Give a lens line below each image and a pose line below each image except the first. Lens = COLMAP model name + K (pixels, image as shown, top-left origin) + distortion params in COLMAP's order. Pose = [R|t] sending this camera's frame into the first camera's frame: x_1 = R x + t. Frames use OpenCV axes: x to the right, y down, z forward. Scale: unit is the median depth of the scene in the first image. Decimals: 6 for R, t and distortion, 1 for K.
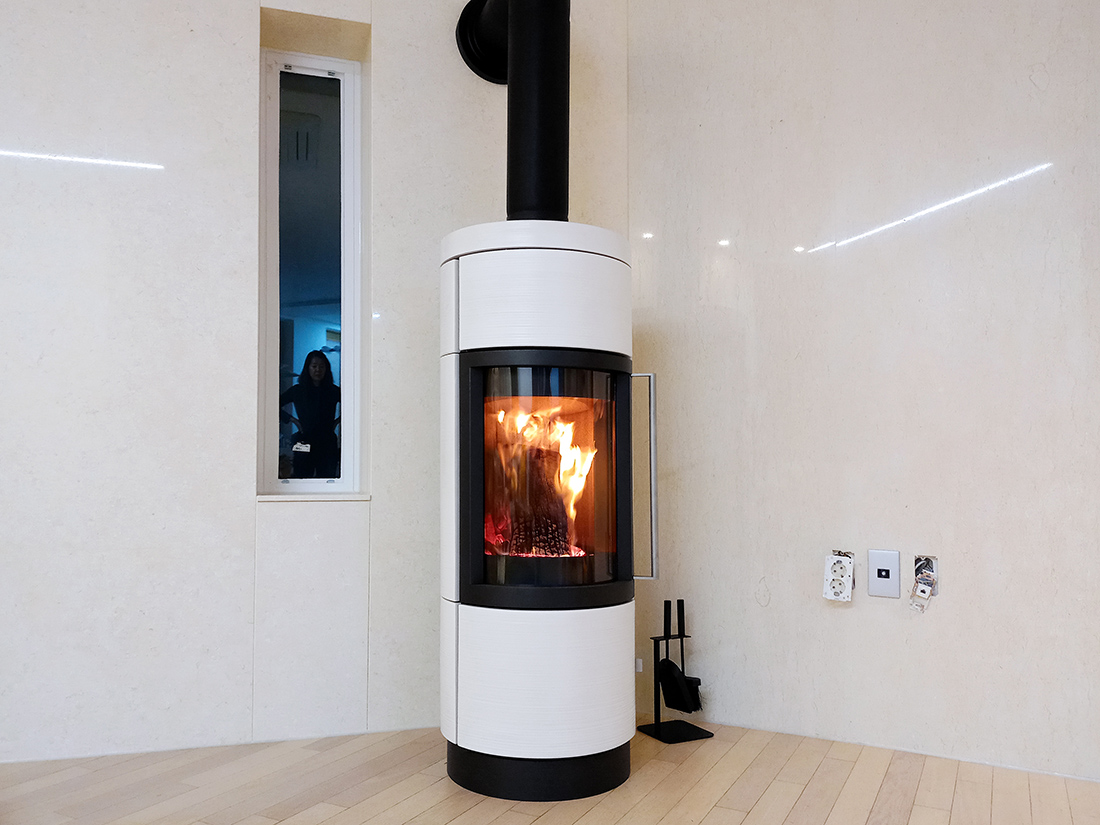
lens RADIAL K [[969.6, 0, 533.0], [0, 969.6, 367.4], [0, 0, 1]] dist [0.077517, -0.118273]
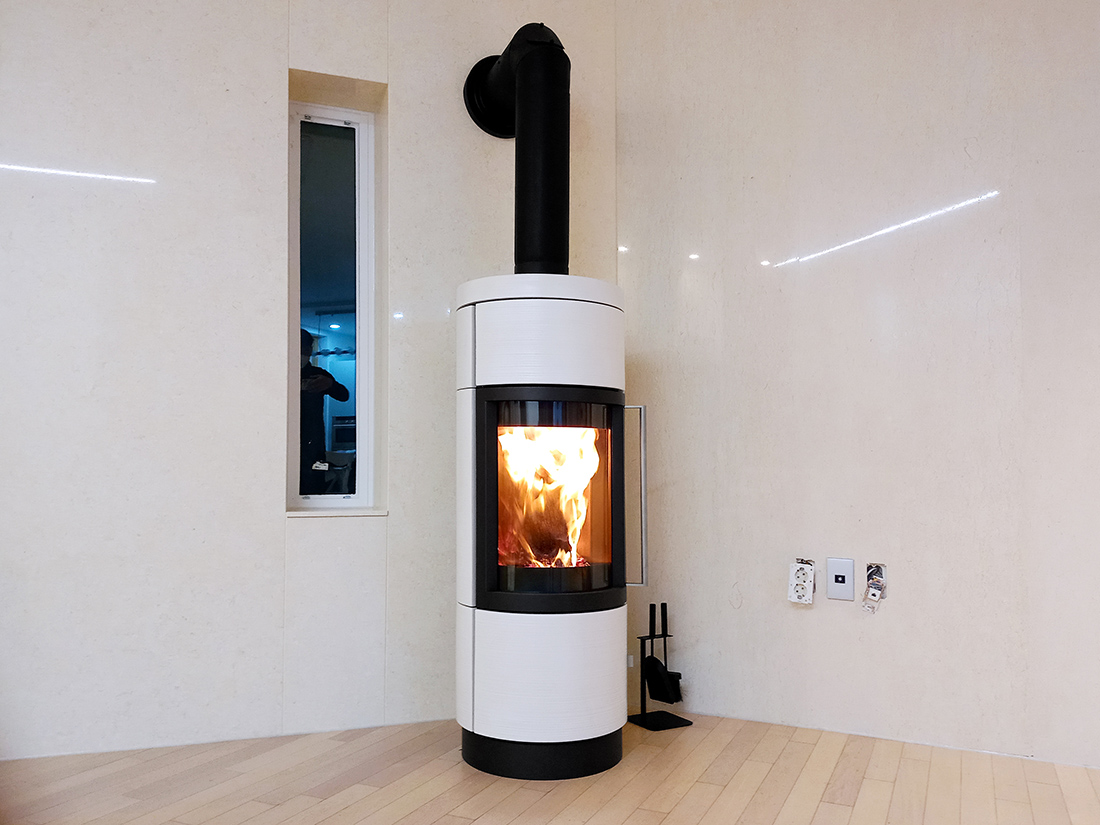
lens RADIAL K [[1000.1, 0, 547.5], [0, 1000.1, 345.0], [0, 0, 1]] dist [0.086011, -0.136606]
pose [[0.998481, 0.007377, 0.054608, -0.050807], [-0.006522, 0.999853, -0.015827, -0.042857], [-0.054716, 0.015447, 0.998382, -0.165952]]
